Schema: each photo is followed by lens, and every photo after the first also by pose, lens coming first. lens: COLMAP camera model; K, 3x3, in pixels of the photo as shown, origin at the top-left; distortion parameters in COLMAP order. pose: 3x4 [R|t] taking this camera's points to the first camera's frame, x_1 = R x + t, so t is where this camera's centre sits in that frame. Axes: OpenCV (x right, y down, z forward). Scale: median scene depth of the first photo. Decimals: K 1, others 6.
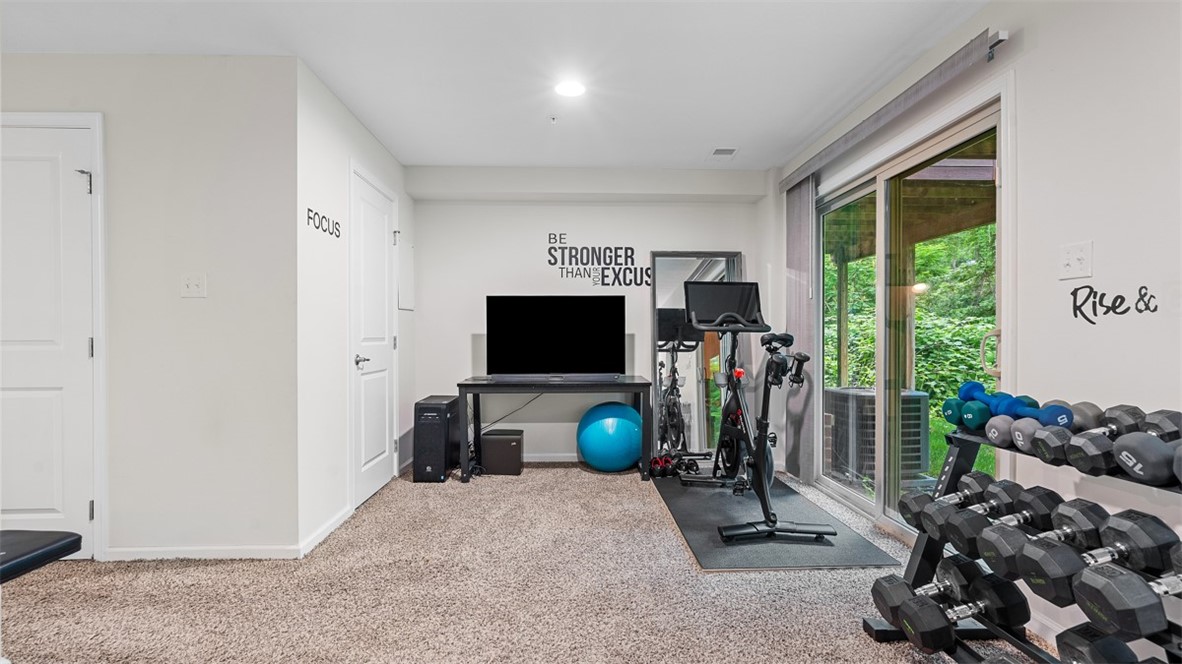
lens RADIAL K [[535.0, 0, 595.7], [0, 535.0, 337.9], [0, 0, 1]] dist [-0.010928, 0.005585]
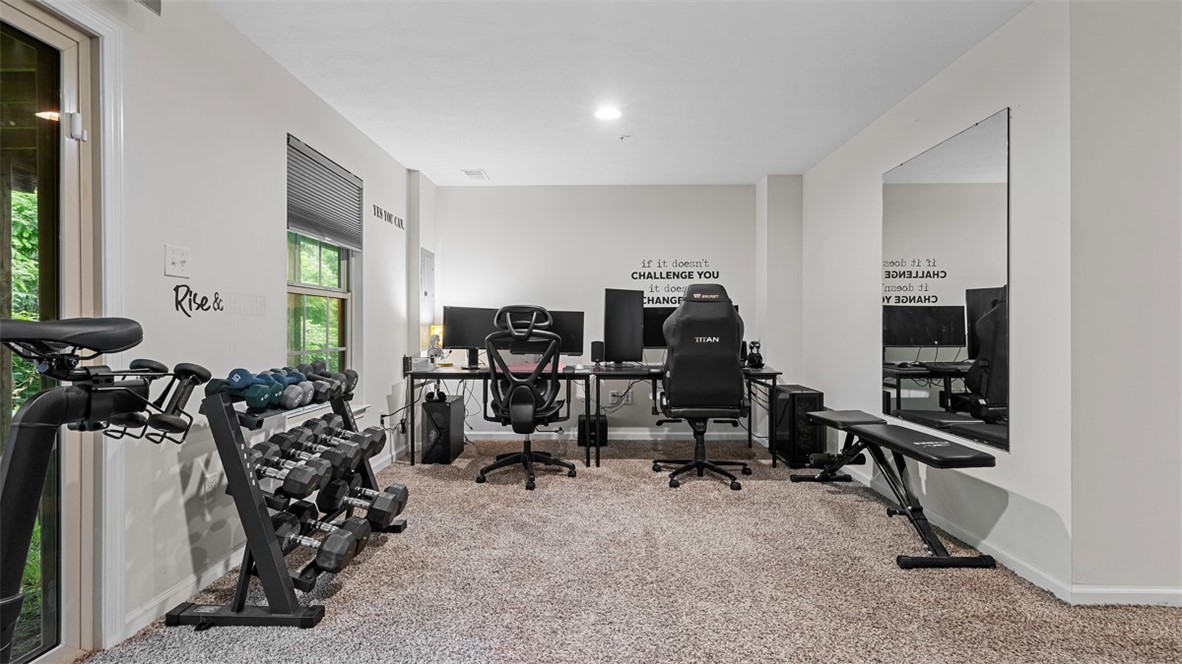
lens RADIAL K [[535.0, 0, 590.5], [0, 535.0, 330.8], [0, 0, 1]] dist [-0.010928, 0.005585]
pose [[-0.998004, -0.003632, 0.063048, -0.021947], [-0.003184, 0.999969, 0.007210, -0.001686], [-0.063073, 0.006995, -0.997984, 0.648090]]
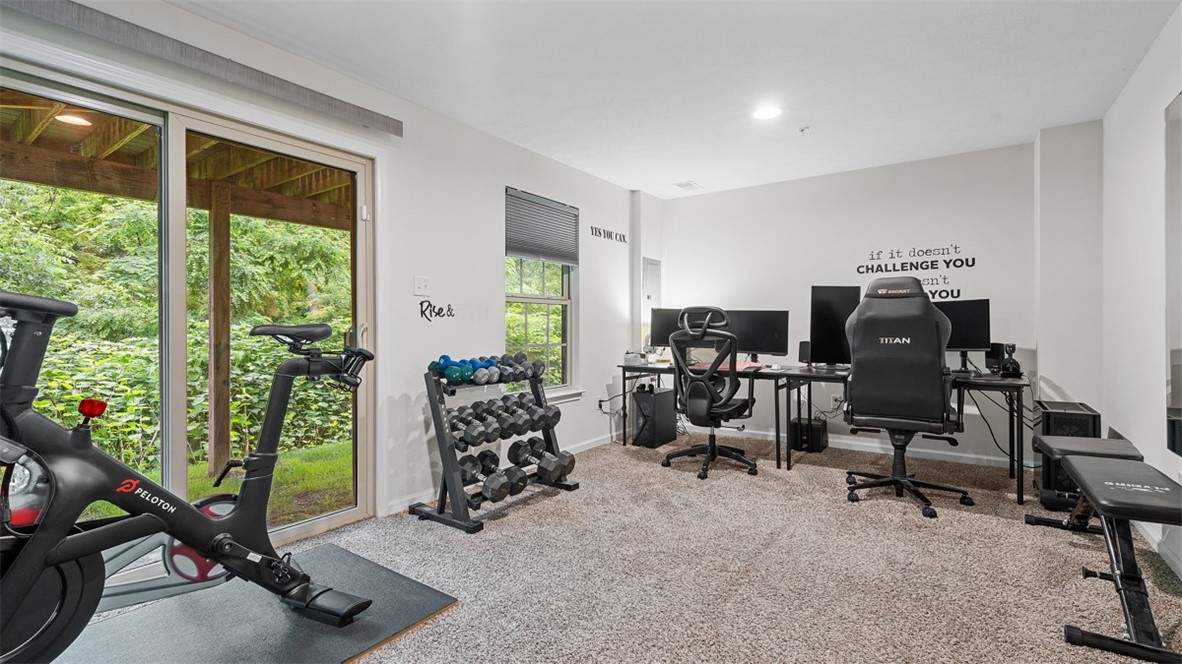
lens RADIAL K [[535.0, 0, 580.8], [0, 535.0, 329.1], [0, 0, 1]] dist [-0.010928, 0.005585]
pose [[-0.784931, -0.003595, 0.619572, -0.203038], [0.000542, 0.999979, 0.006488, -0.002892], [-0.619582, 0.005428, -0.784913, 0.647221]]
